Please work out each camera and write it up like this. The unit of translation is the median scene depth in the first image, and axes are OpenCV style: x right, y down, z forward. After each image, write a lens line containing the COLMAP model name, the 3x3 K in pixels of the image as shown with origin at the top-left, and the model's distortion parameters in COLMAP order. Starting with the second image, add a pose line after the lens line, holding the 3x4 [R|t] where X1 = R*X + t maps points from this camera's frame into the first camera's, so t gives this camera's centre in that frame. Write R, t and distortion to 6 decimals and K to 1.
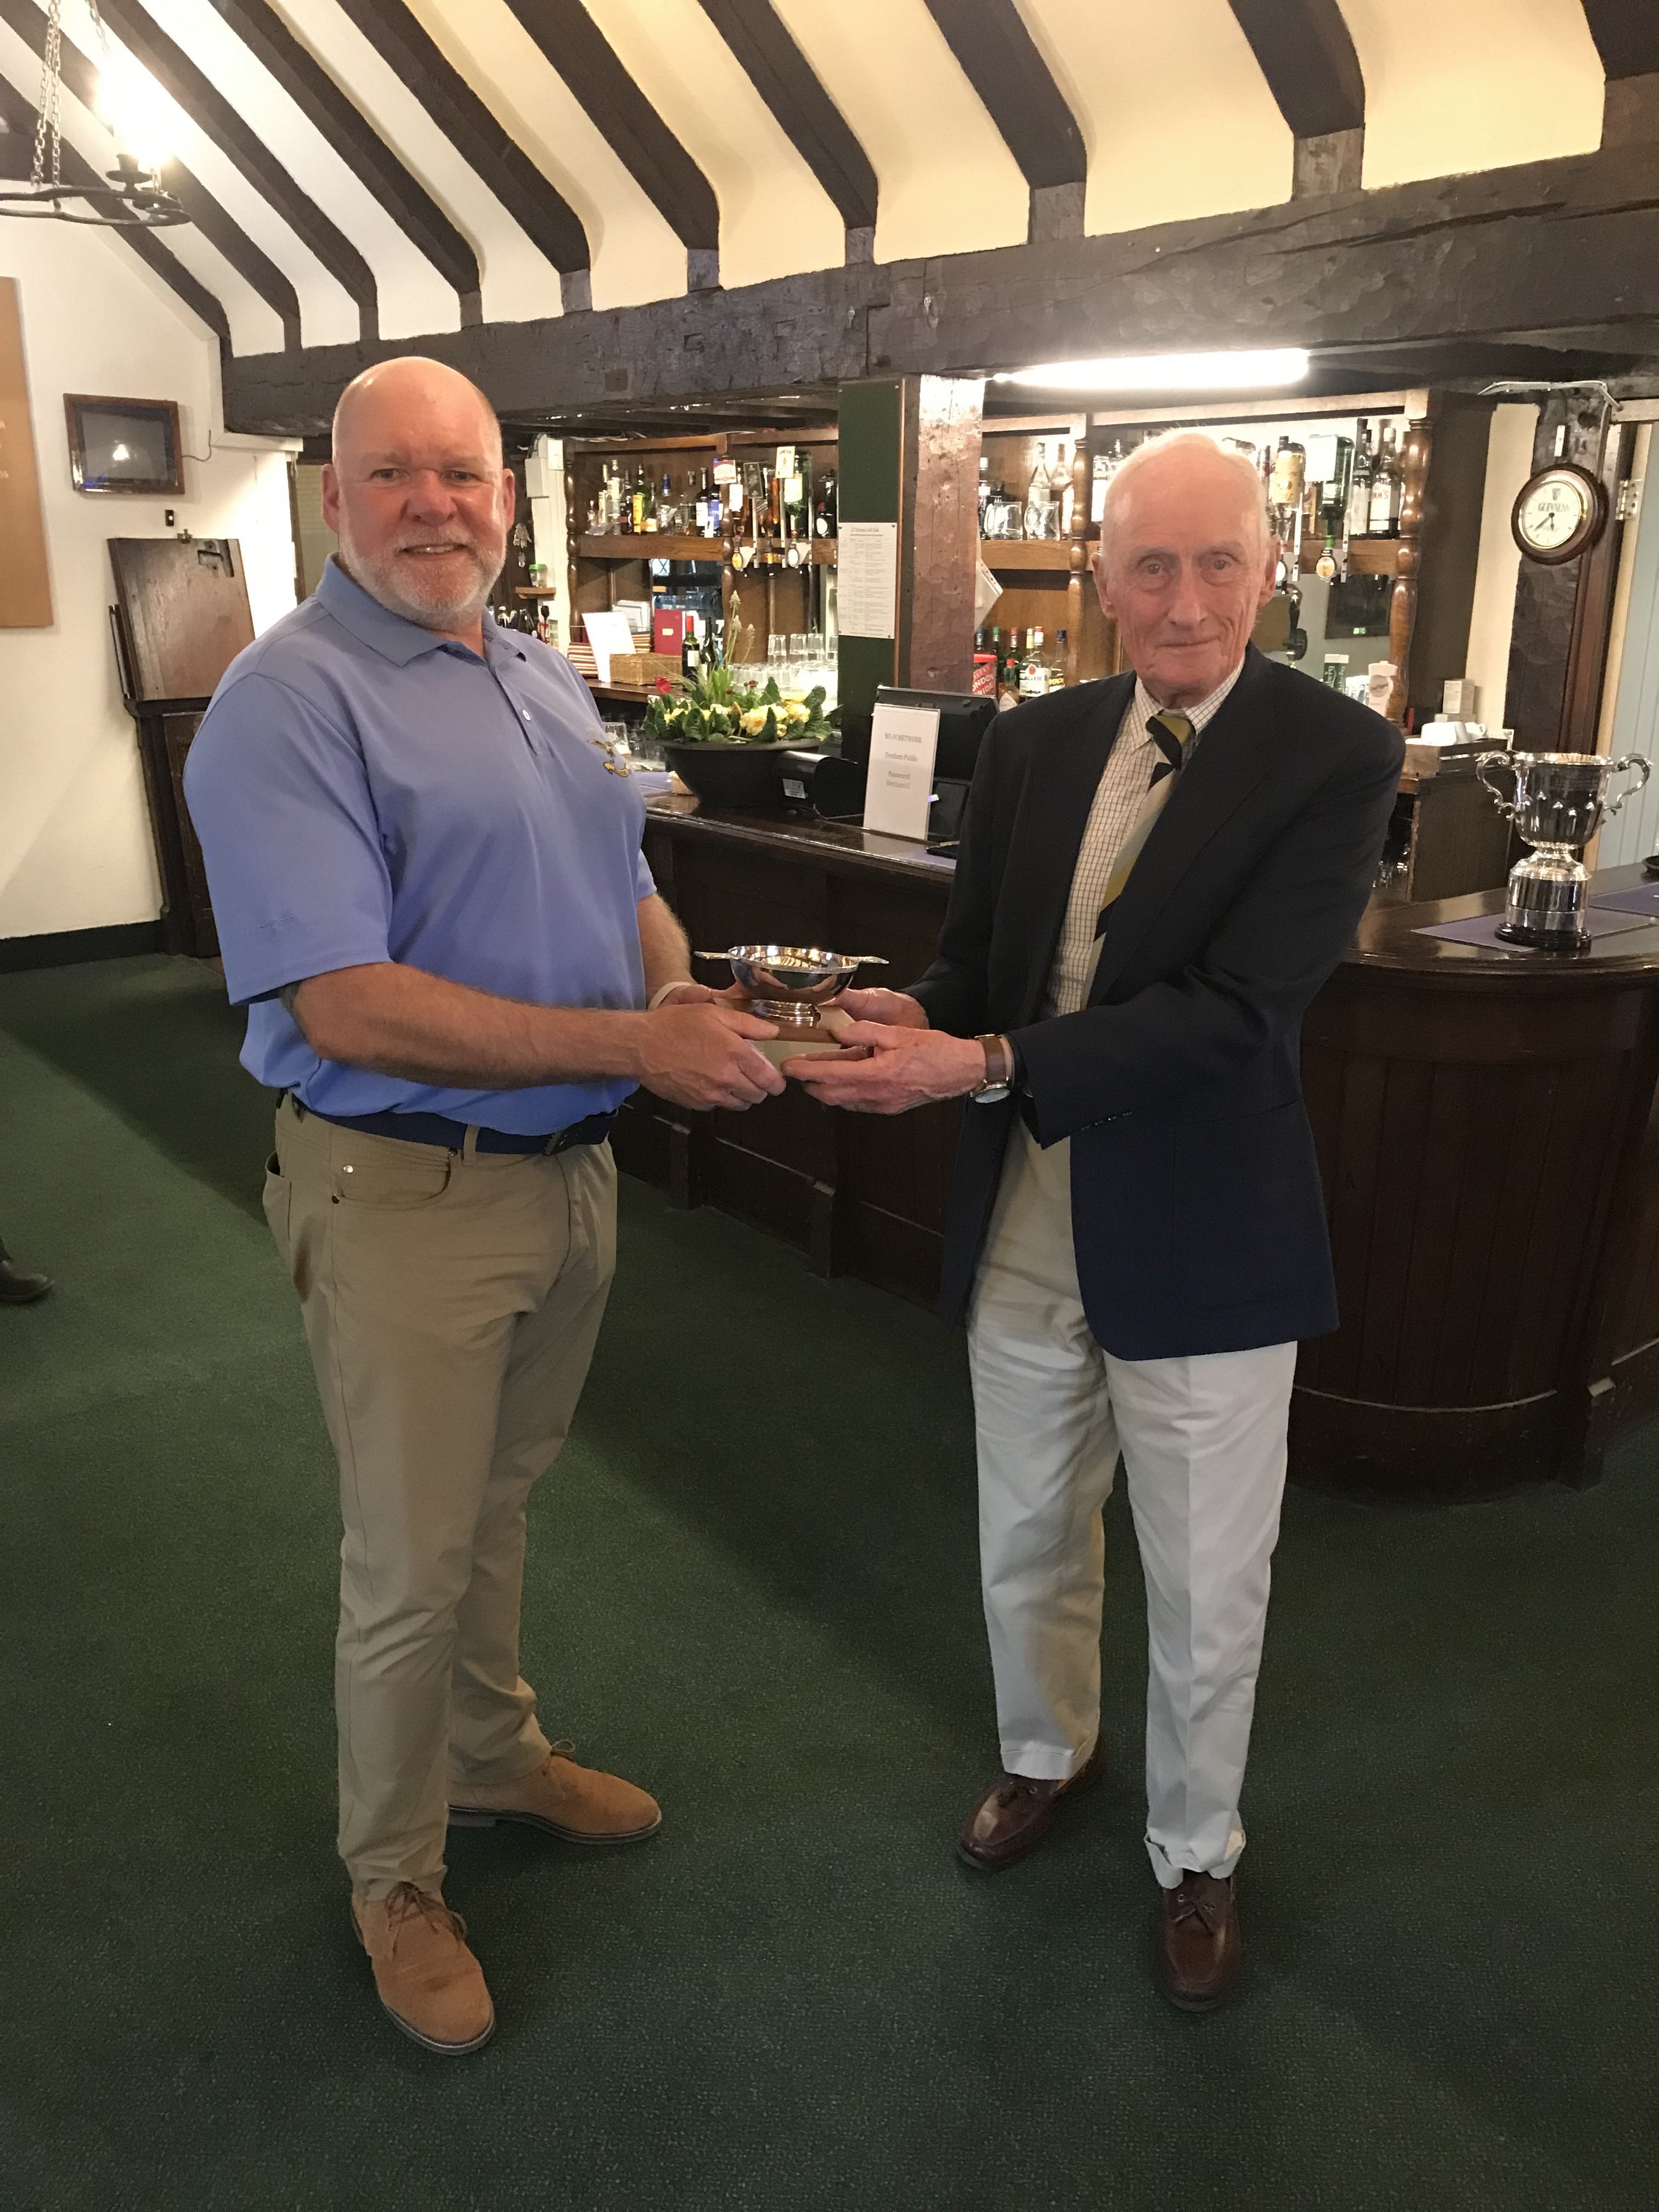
lens RADIAL K [[1790.2, 0, 829.5], [0, 1790.2, 1106.0], [0, 0, 1]] dist [-0.010230, 0.018066]
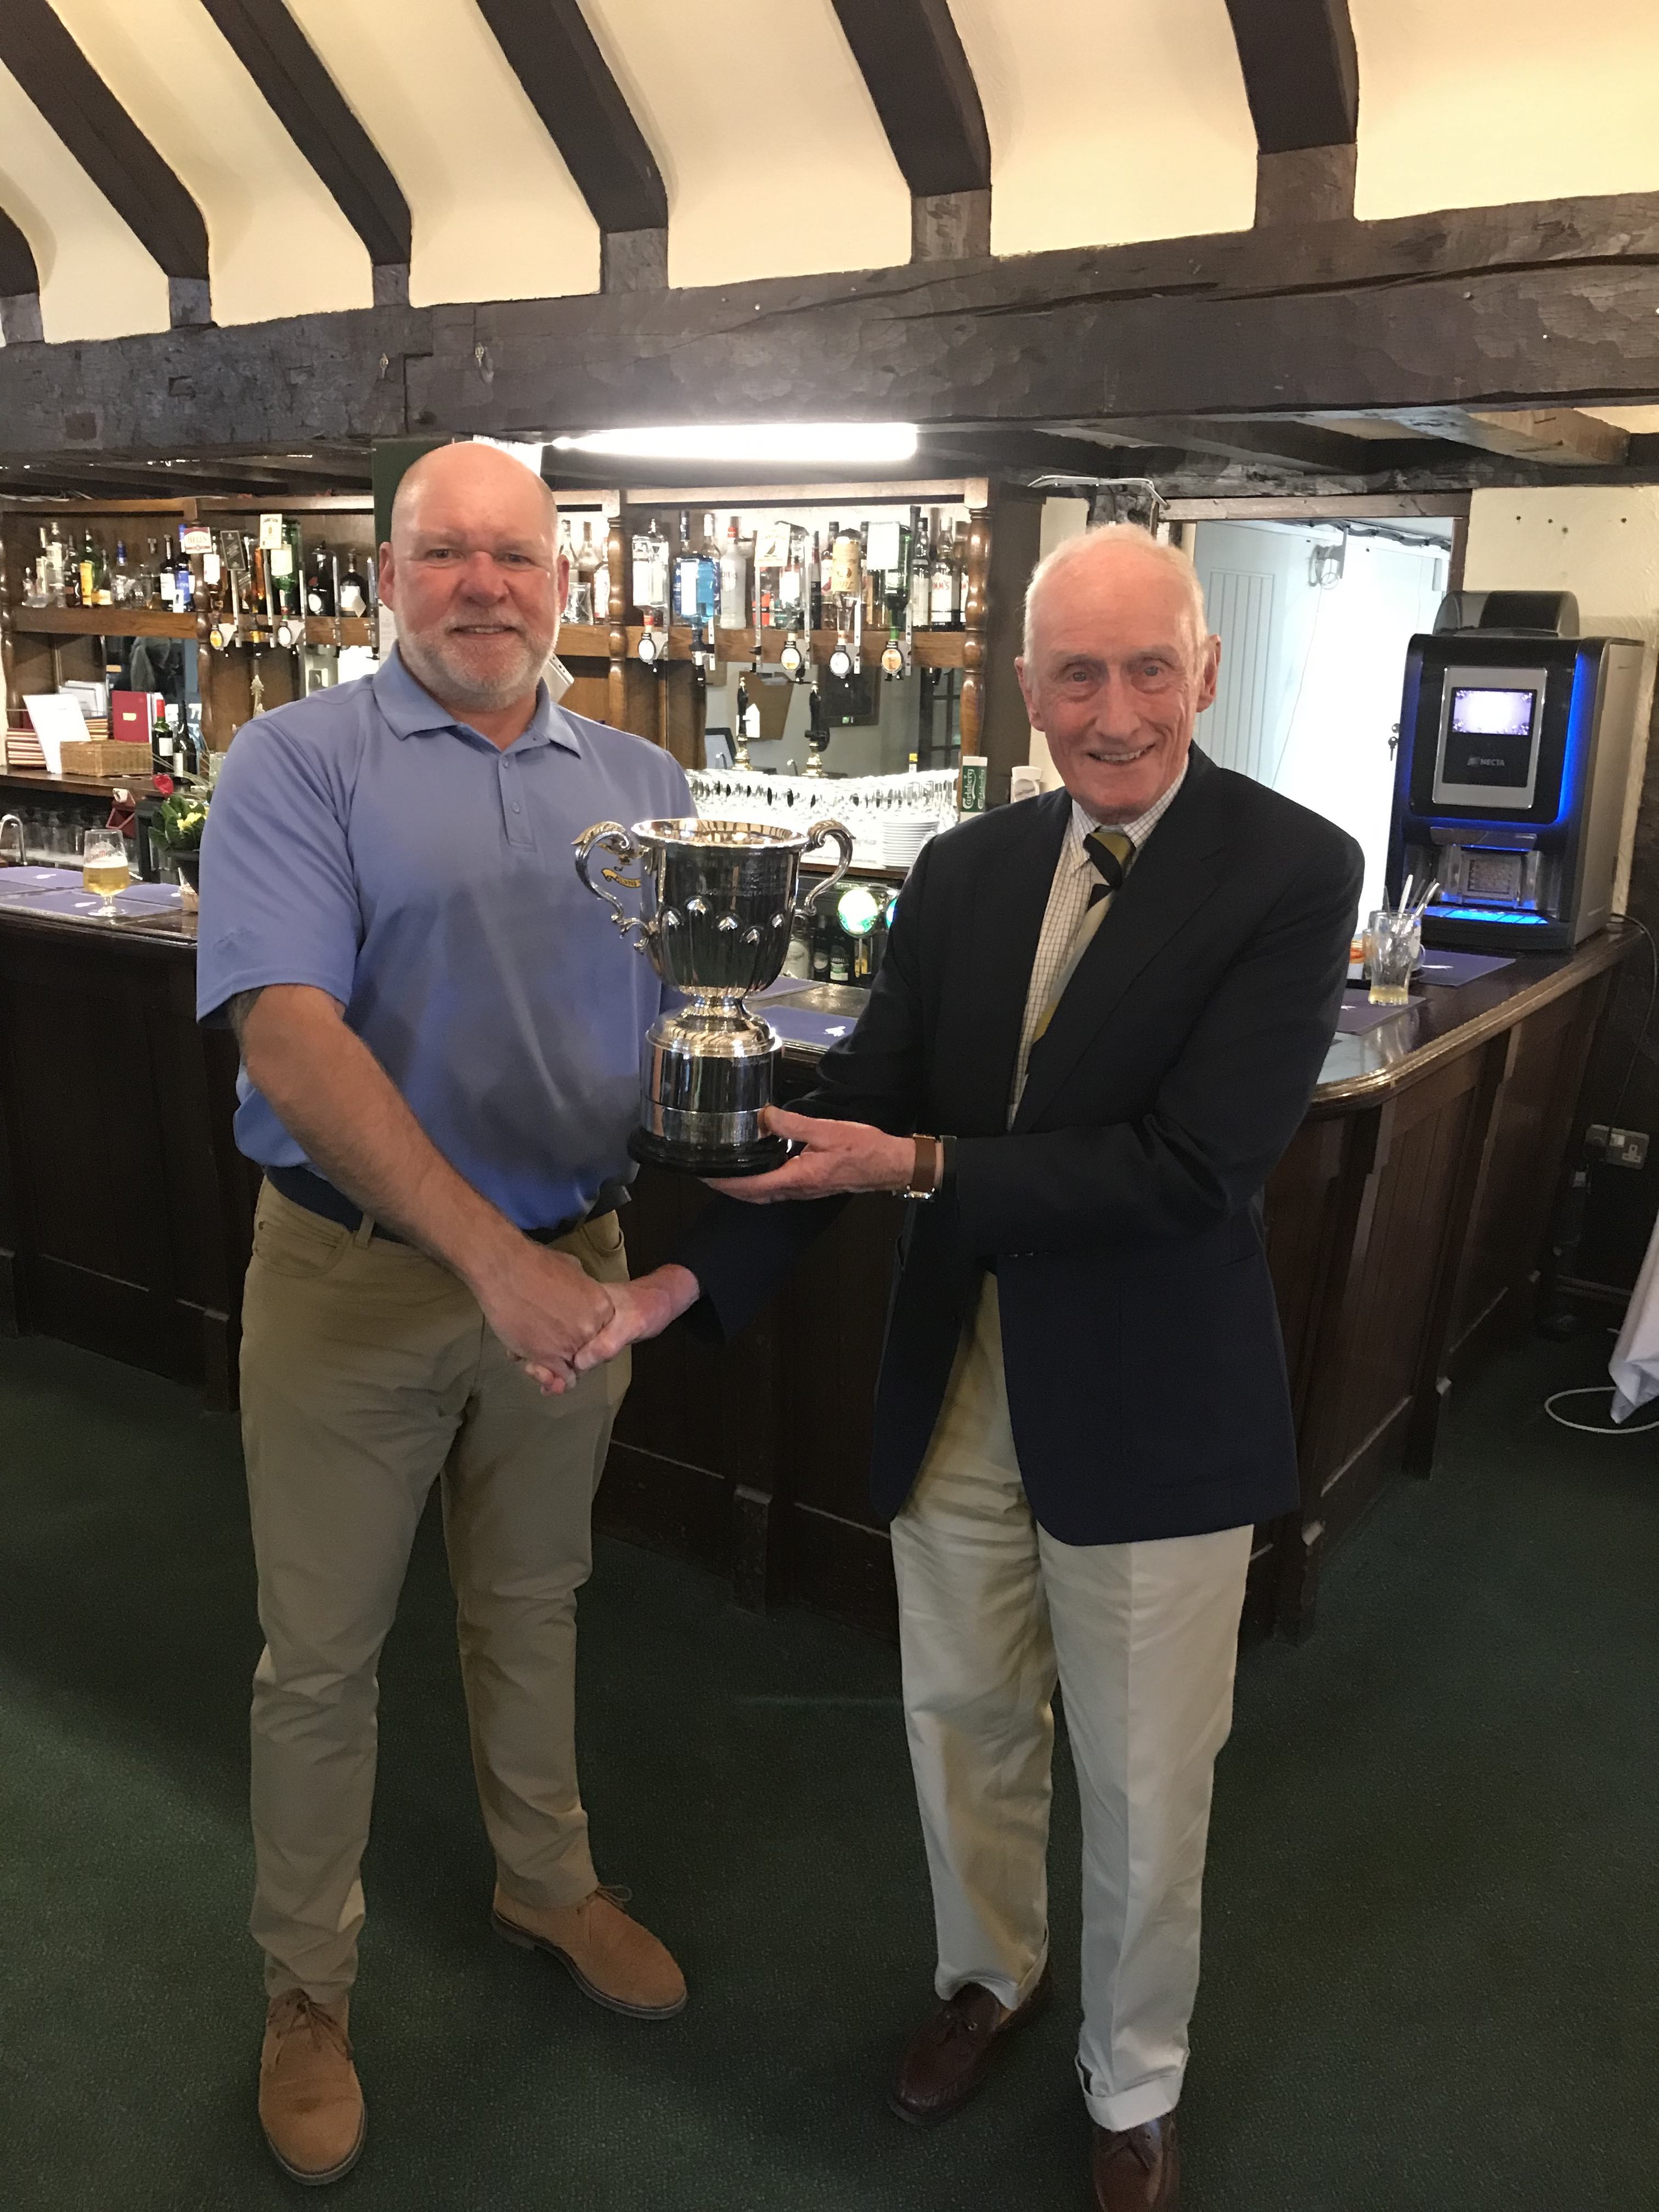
lens RADIAL K [[1790.2, 0, 829.5], [0, 1790.2, 1106.0], [0, 0, 1]] dist [-0.010230, 0.018066]
pose [[0.955416, -0.056531, 0.289800, -0.045039], [0.068899, 0.997089, -0.032646, -0.034524], [-0.287111, 0.051157, 0.956530, 0.108761]]
